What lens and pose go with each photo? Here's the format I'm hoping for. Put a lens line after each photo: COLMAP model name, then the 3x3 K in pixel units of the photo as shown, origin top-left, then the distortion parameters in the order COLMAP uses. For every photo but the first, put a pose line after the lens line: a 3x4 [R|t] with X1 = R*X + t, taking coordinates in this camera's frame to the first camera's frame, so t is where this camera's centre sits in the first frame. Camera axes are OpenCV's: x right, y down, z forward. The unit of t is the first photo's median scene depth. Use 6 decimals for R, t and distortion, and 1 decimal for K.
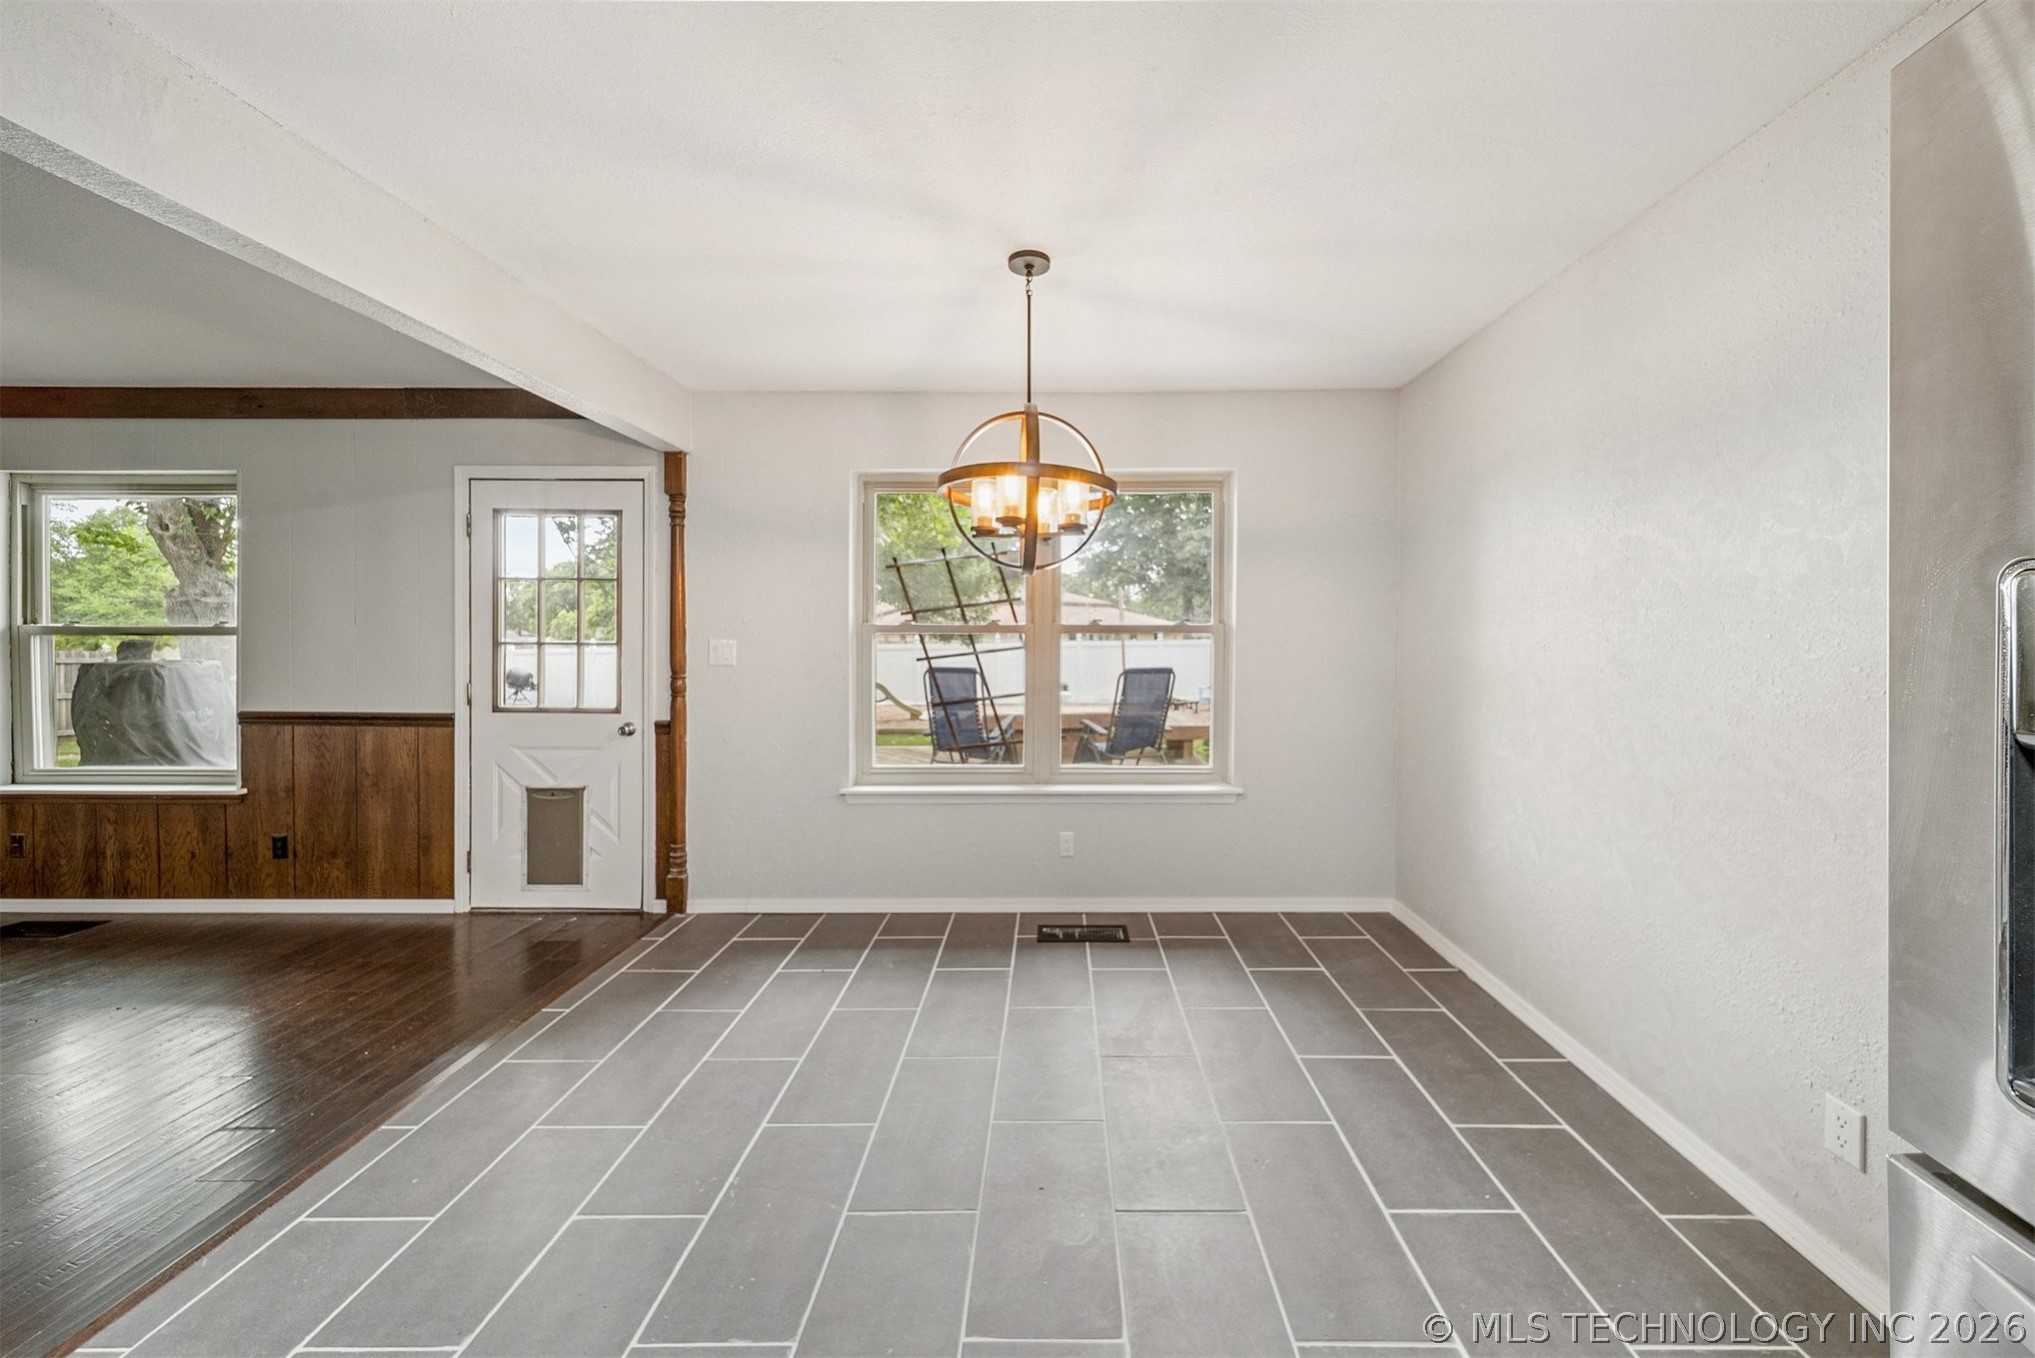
lens RADIAL K [[731.6, 0, 1025.2], [0, 731.6, 636.3], [0, 0, 1]] dist [0.017475, -0.000026]
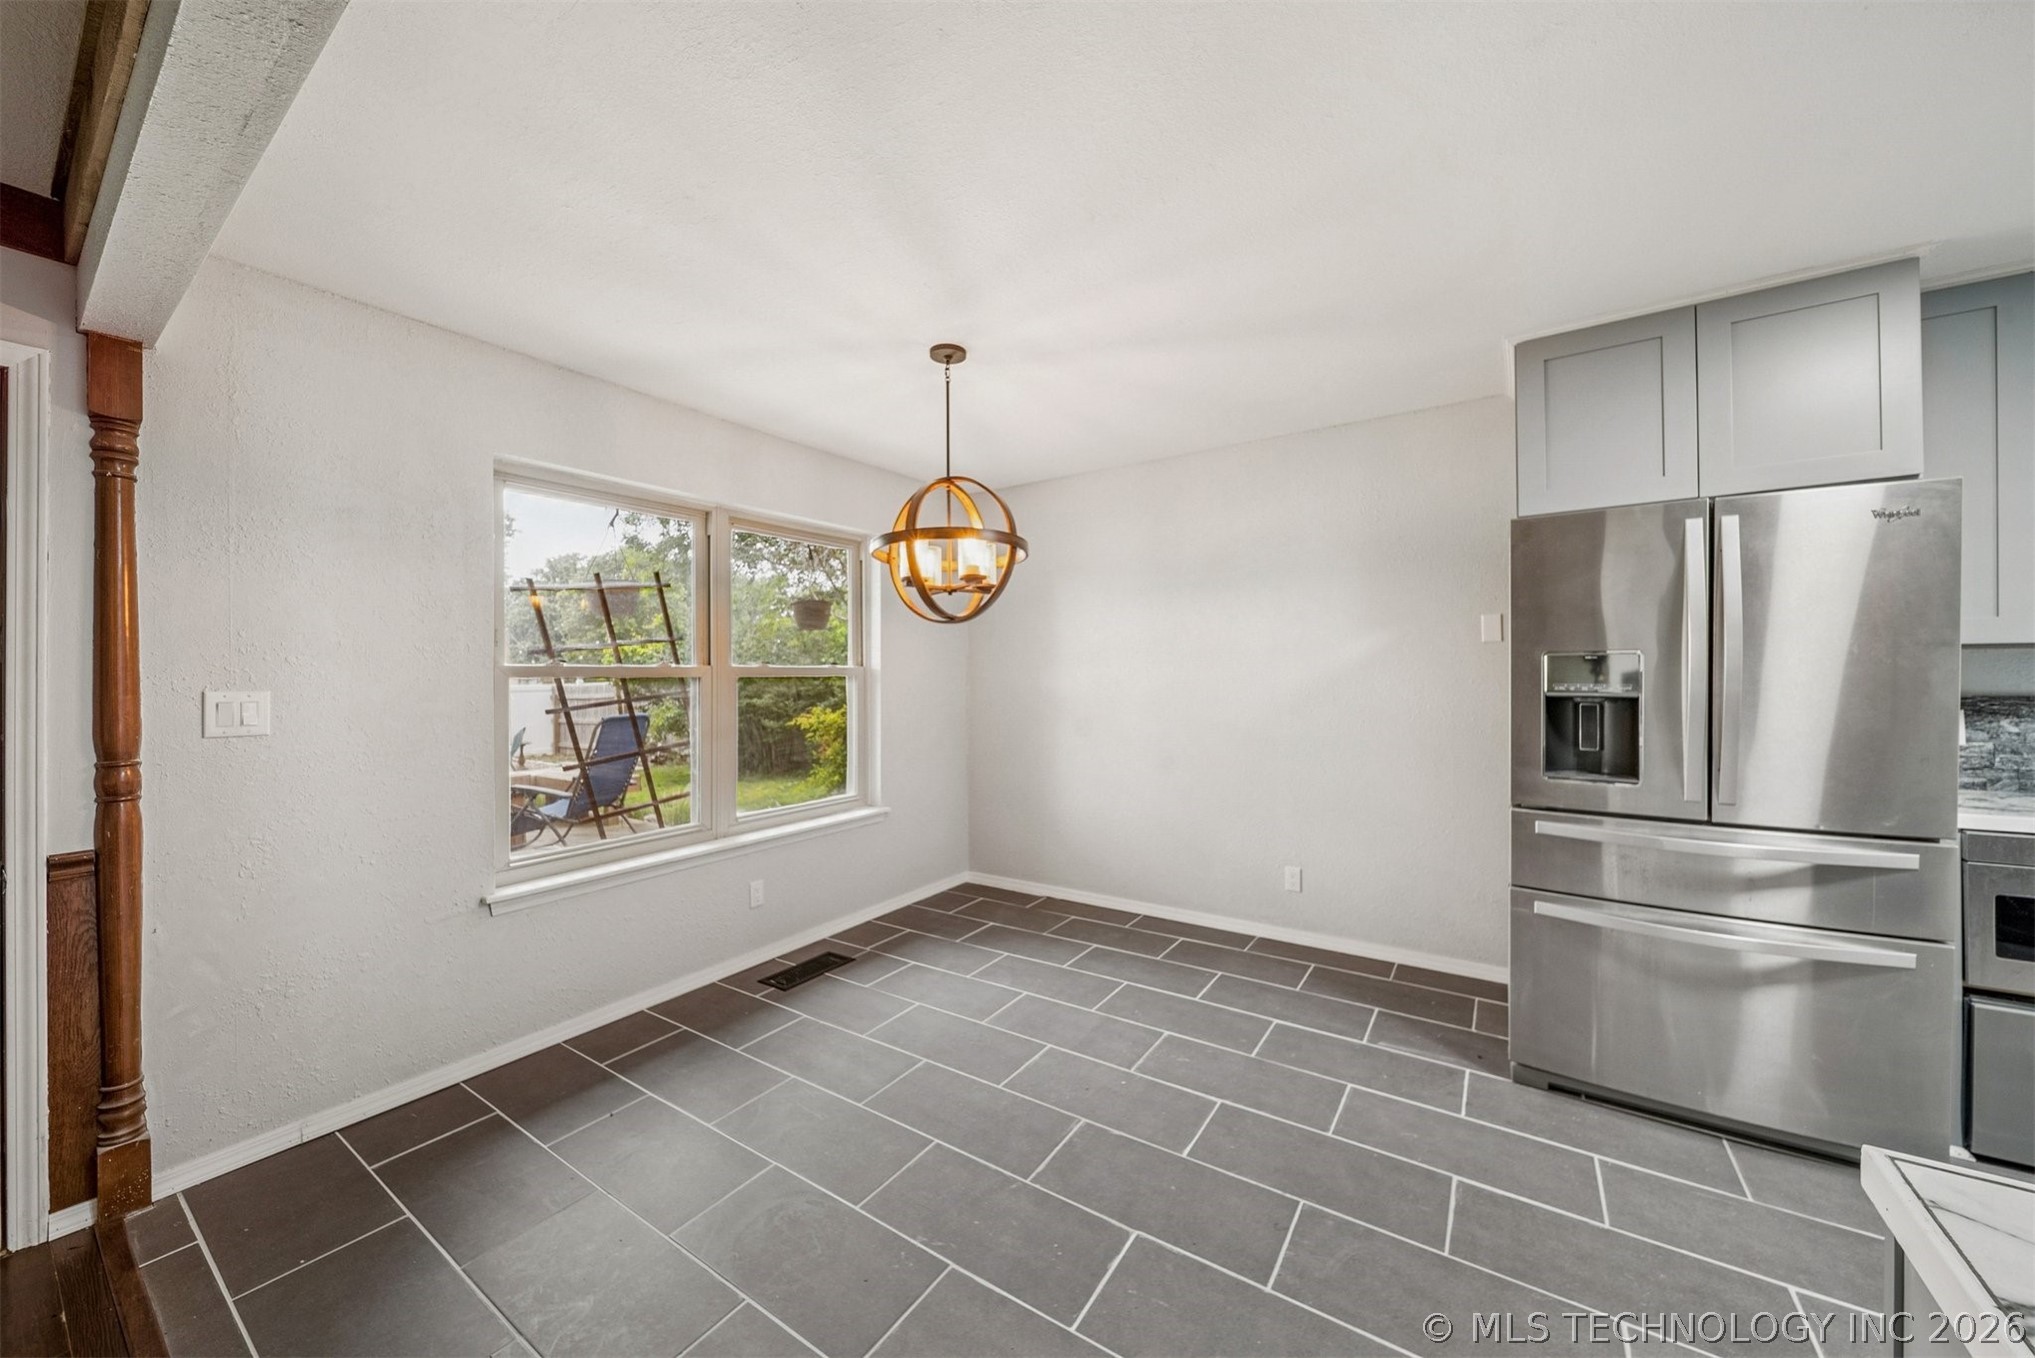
lens RADIAL K [[728.4, 0, 1023.7], [0, 728.4, 674.9], [0, 0, 1]] dist [-0.001892, -0.000511]
pose [[0.544709, -0.004367, 0.838614, -0.555132], [0.011118, 0.999936, -0.002014, -0.000596], [-0.838552, 0.010421, 0.544723, 0.174517]]
